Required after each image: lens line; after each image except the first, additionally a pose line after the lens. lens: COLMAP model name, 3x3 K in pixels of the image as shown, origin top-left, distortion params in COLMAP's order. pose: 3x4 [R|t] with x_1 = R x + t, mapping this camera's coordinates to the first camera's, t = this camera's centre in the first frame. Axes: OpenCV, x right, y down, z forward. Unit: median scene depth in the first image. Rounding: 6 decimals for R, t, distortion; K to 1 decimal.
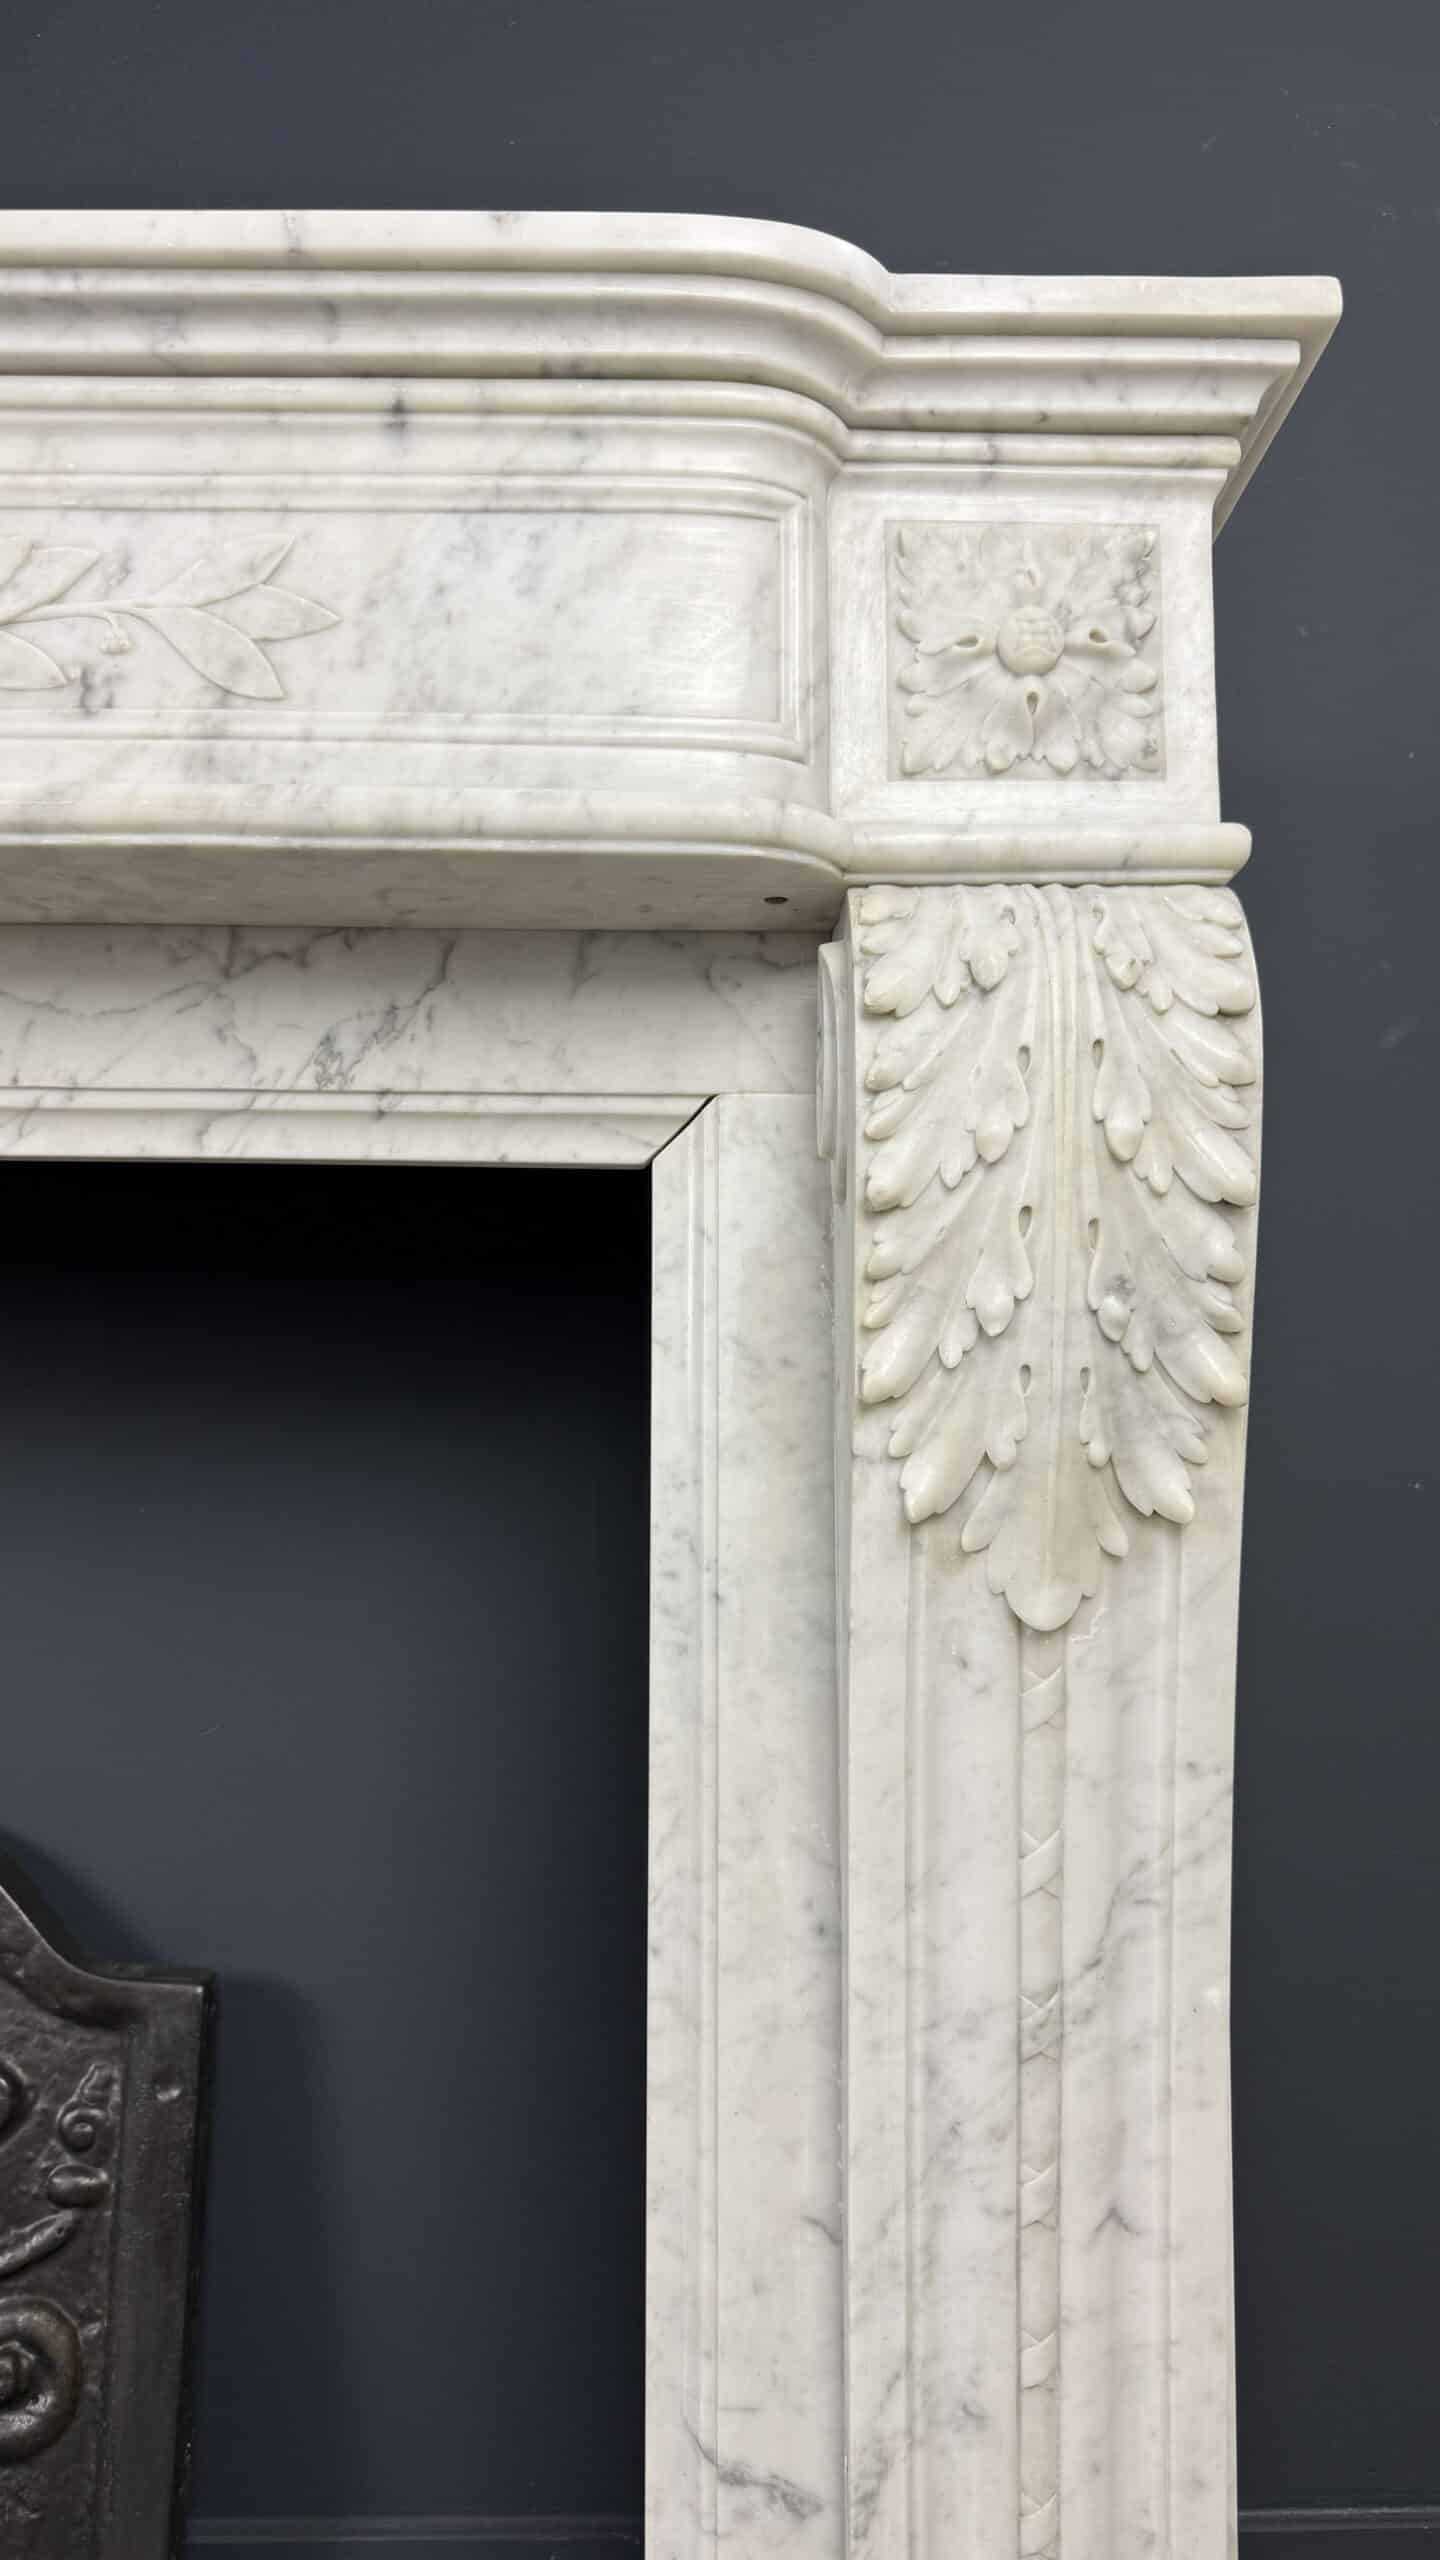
lens RADIAL K [[1832.6, 0, 720.0], [0, 1832.6, 1280.0], [0, 0, 1]] dist [0.089577, -0.178285]
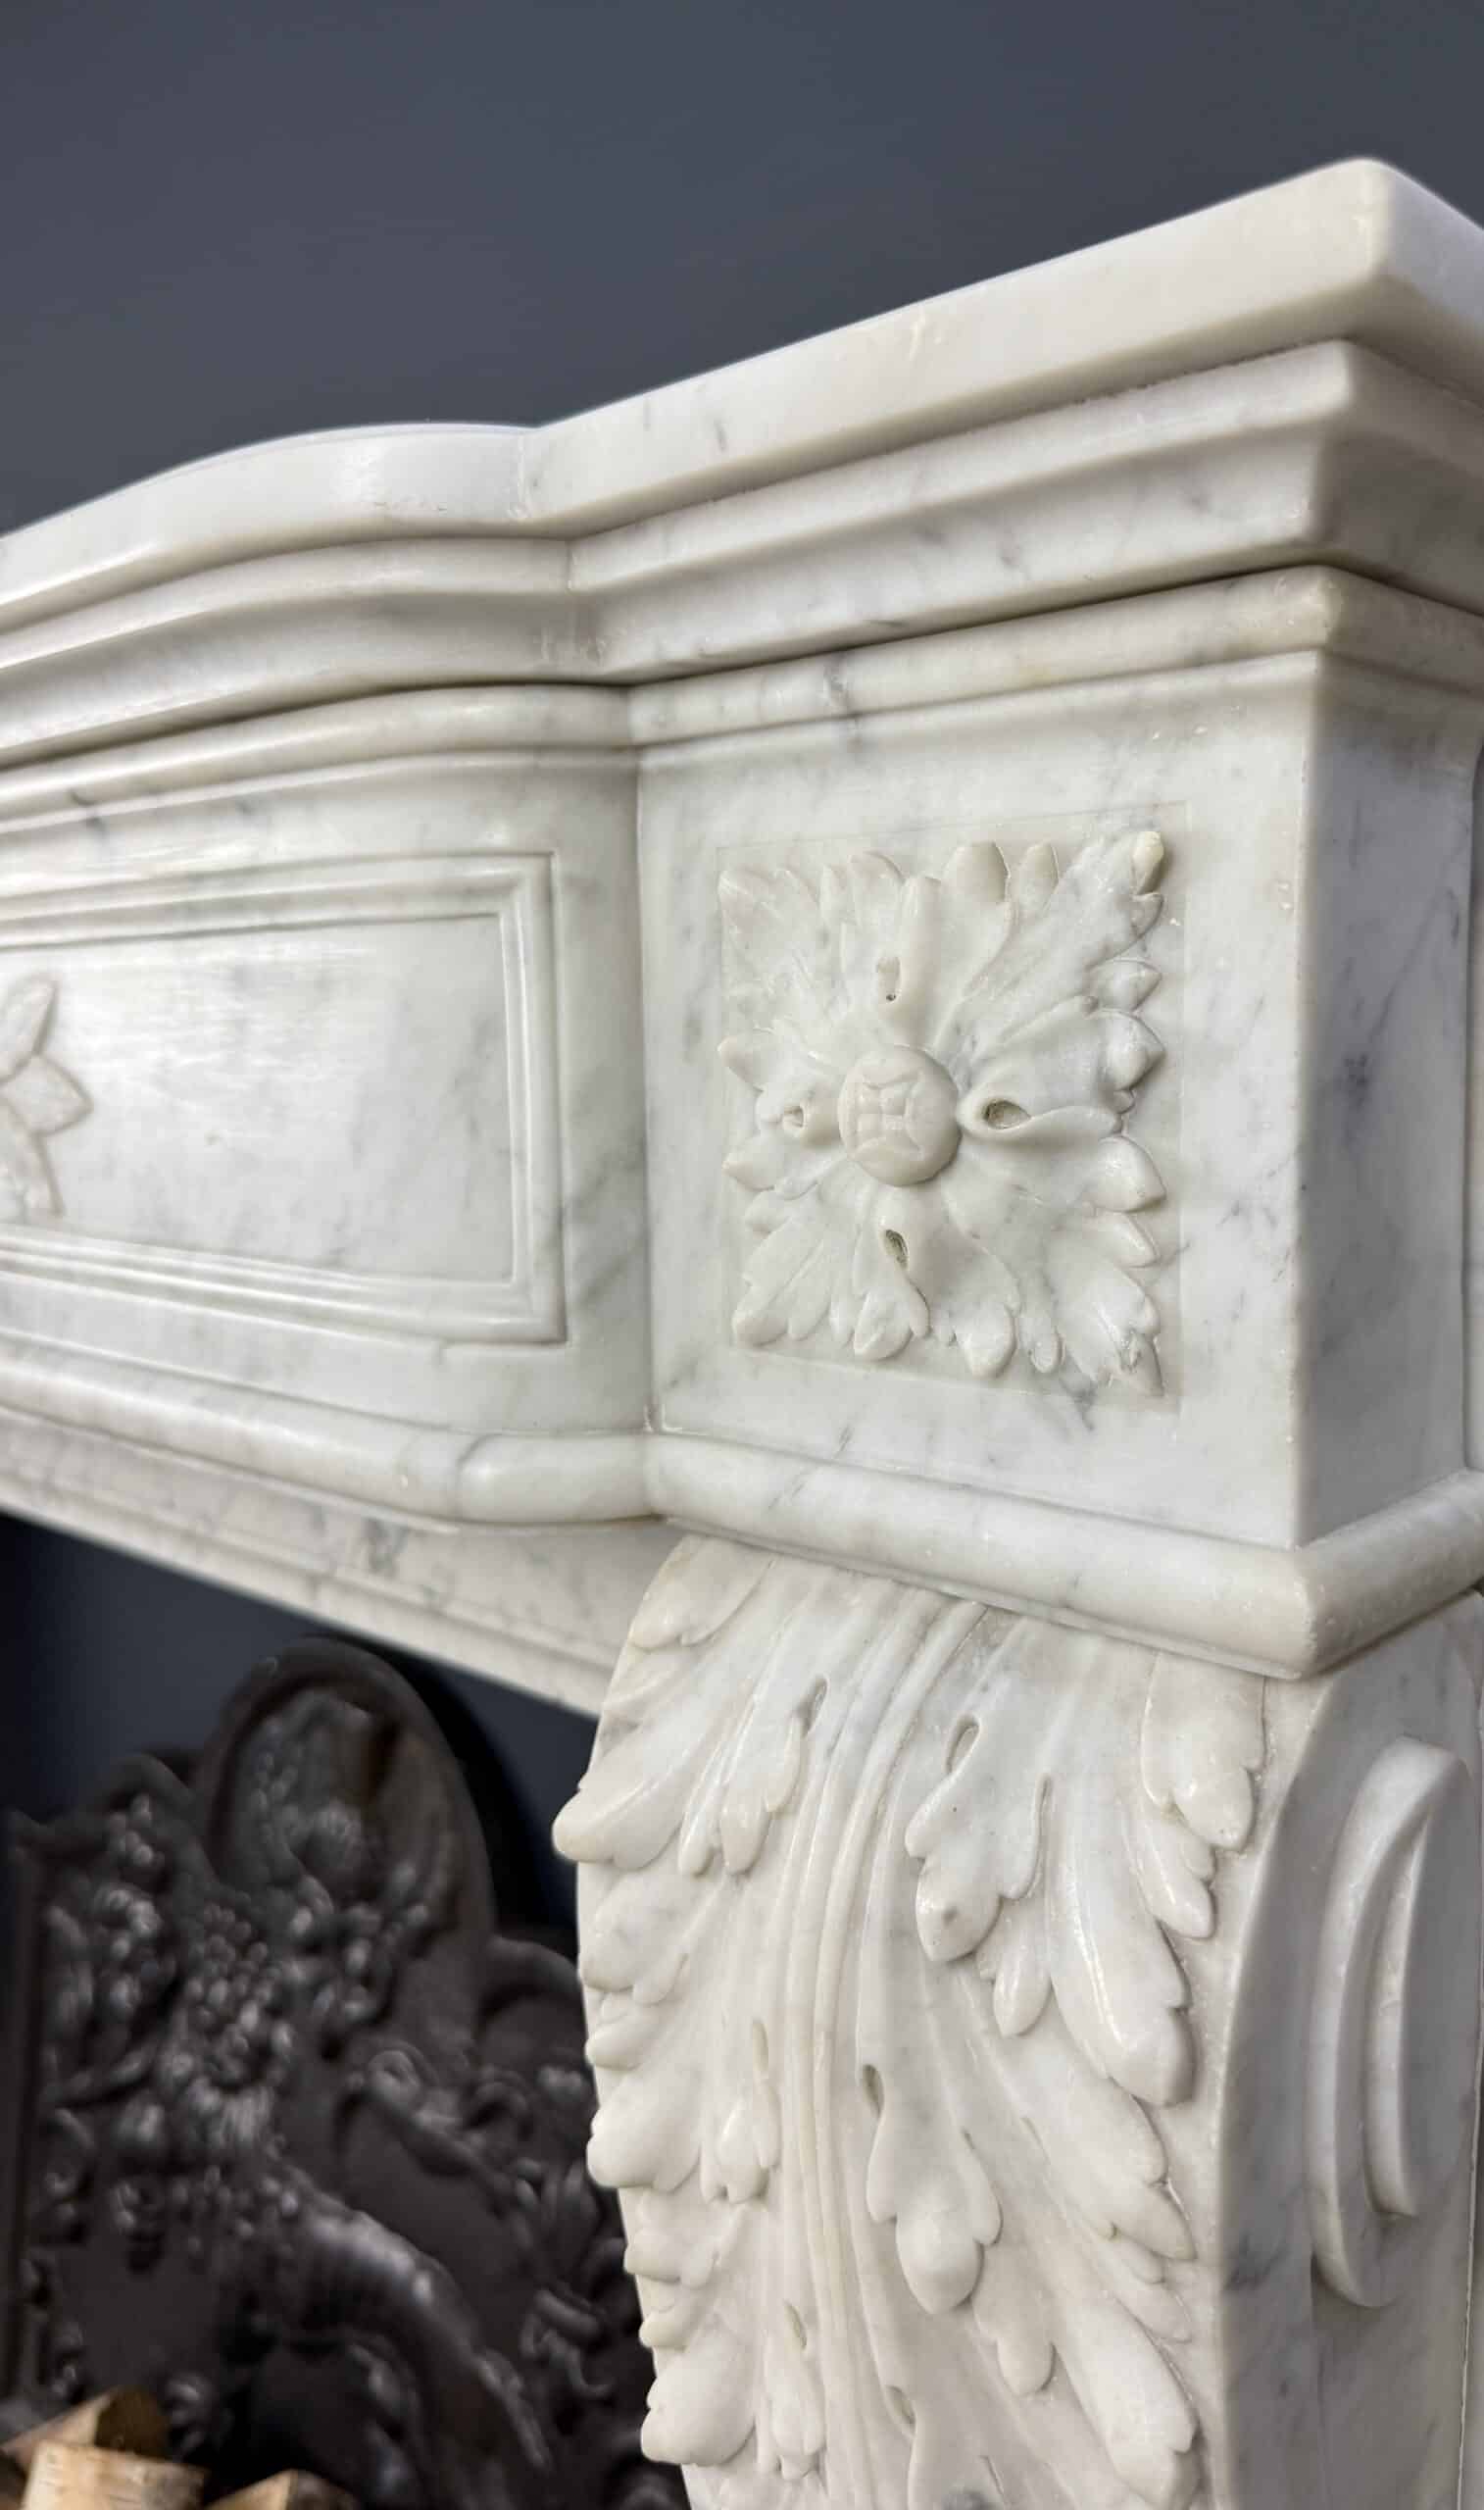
lens RADIAL K [[1911.0, 0, 766.1], [0, 1911.0, 1201.1], [0, 0, 1]] dist [0.105136, -0.153099]
pose [[0.715167, 0.056896, -0.696634, 0.493772], [0.077564, 0.984065, 0.159999, -0.407980], [0.694637, -0.168459, 0.699358, 0.630658]]
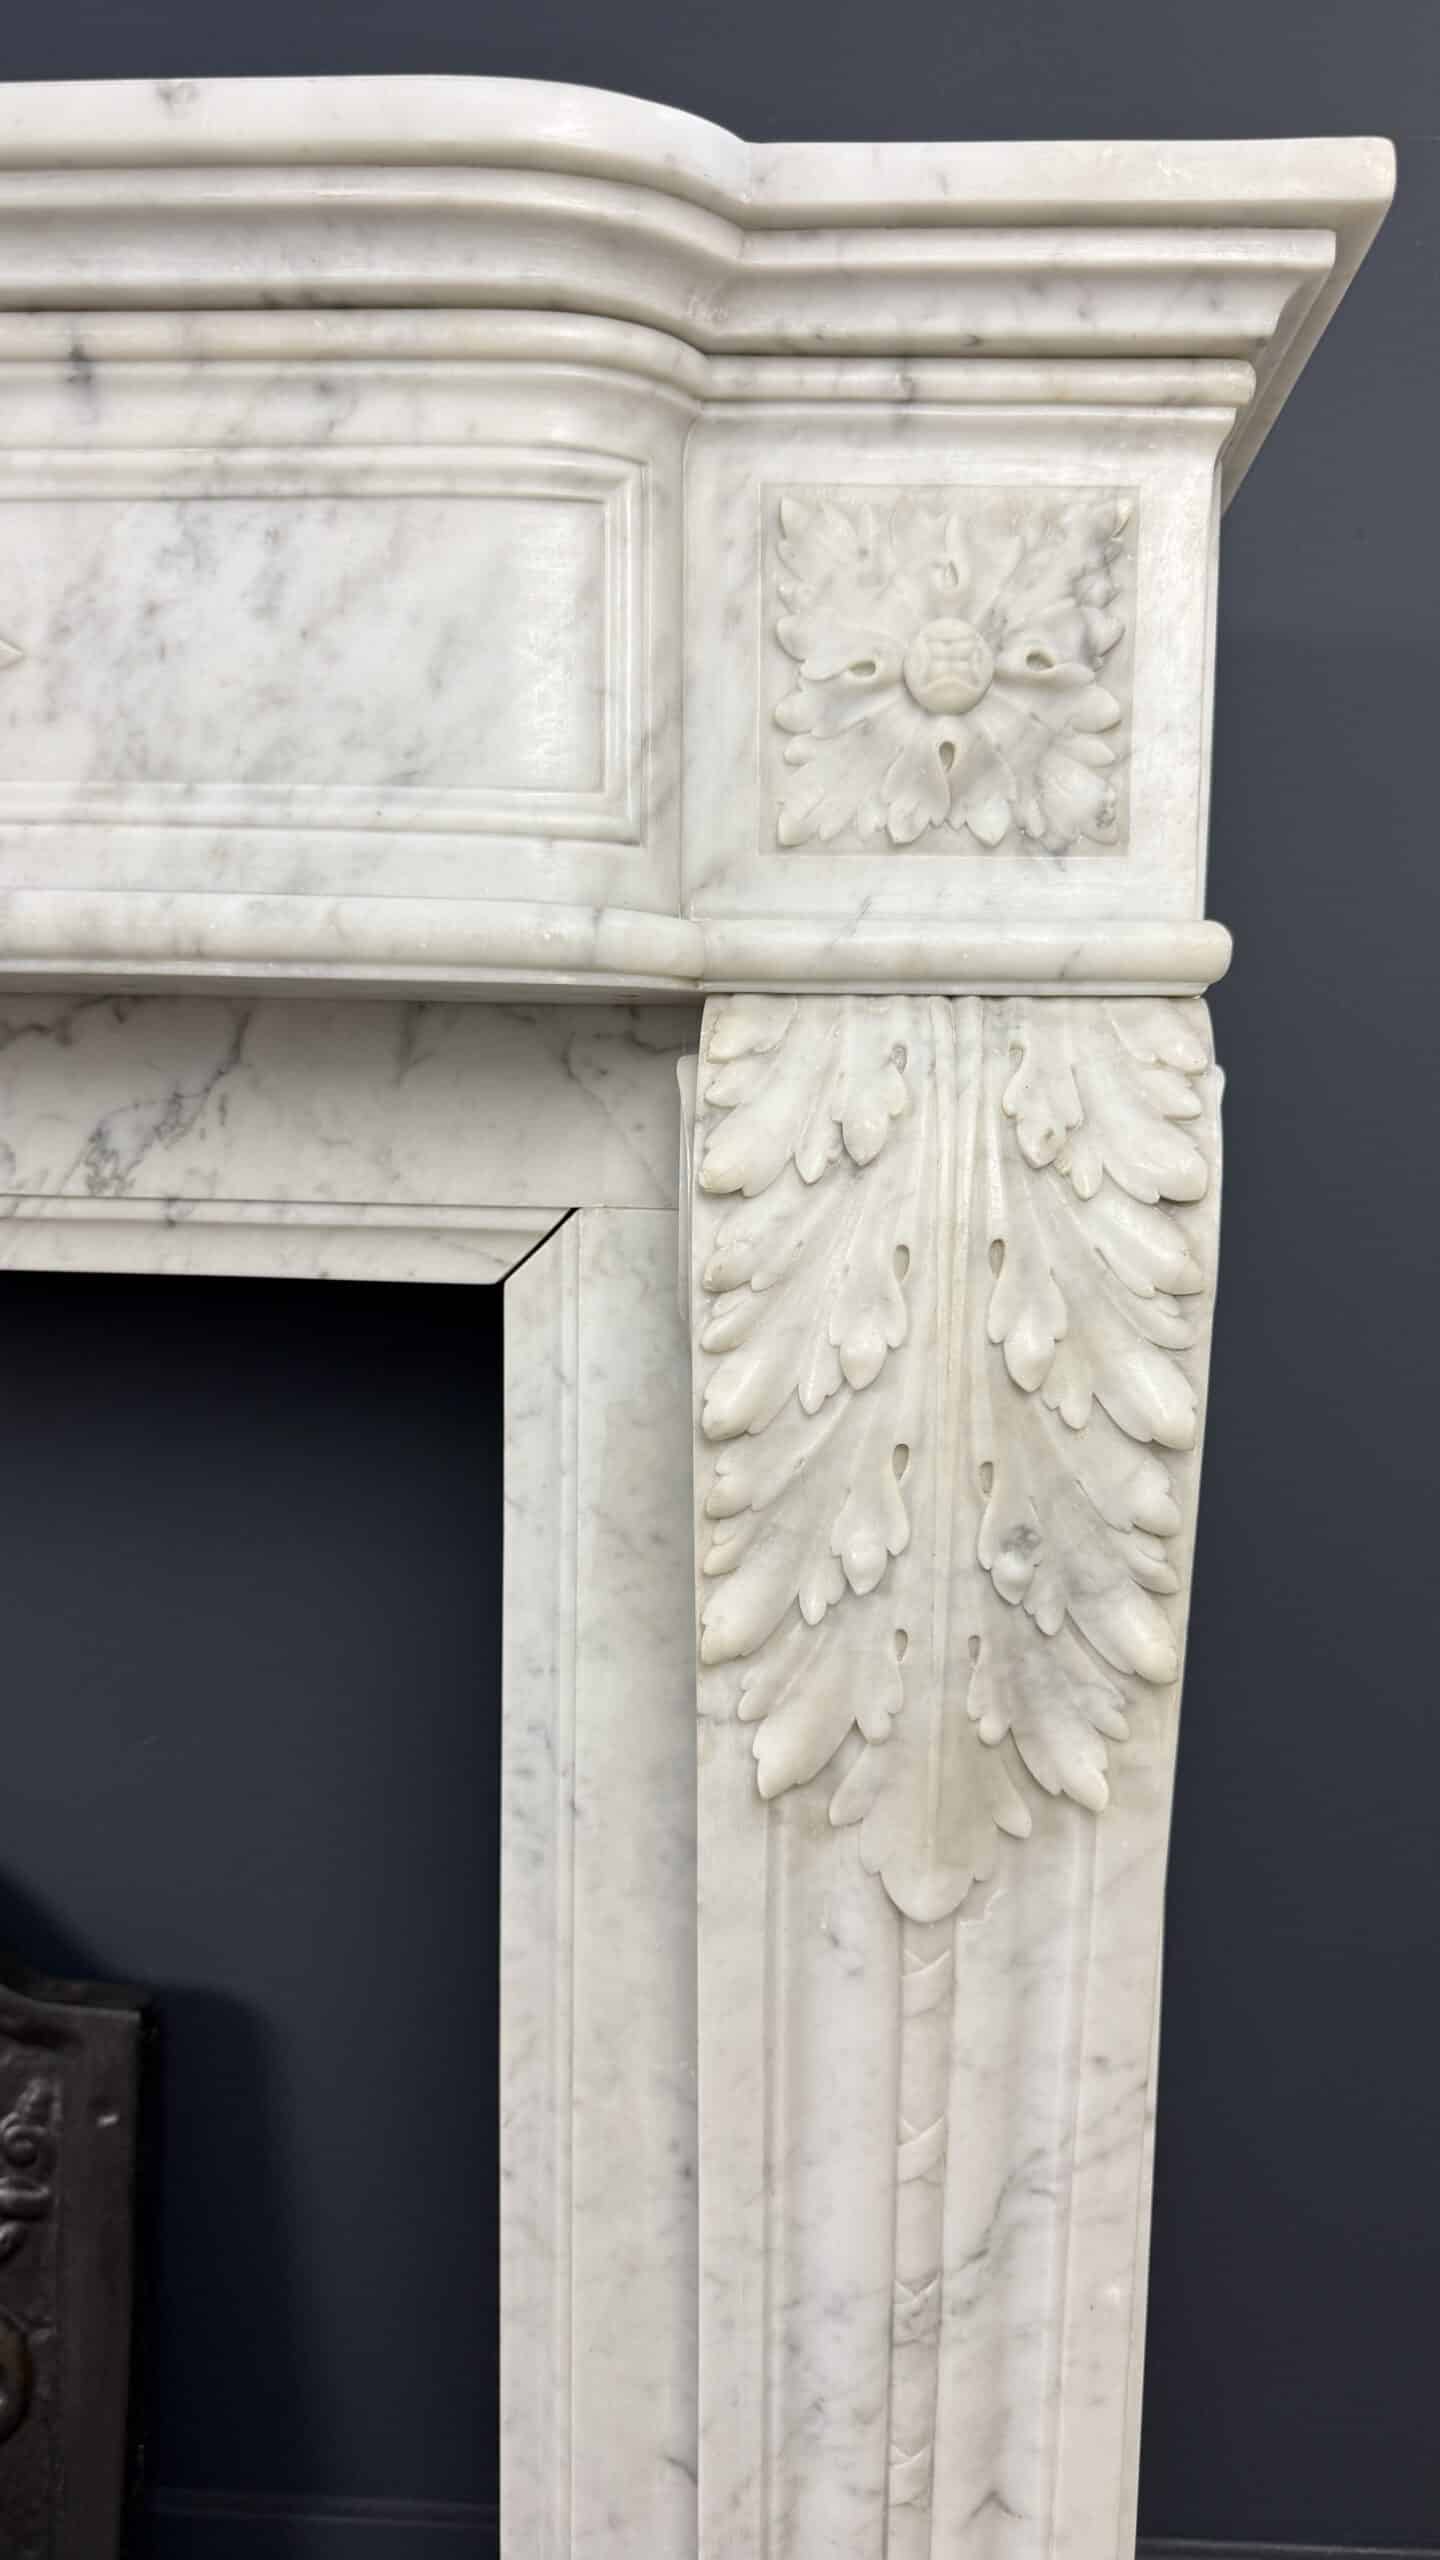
lens RADIAL K [[1906.6, 0, 786.8], [0, 1906.6, 1326.4], [0, 0, 1]] dist [0.075624, -0.163814]
pose [[0.997712, 0.023283, -0.063469, 0.159324], [-0.010548, 0.980938, 0.194036, -0.235860], [0.066777, -0.192922, 0.978939, 0.190888]]
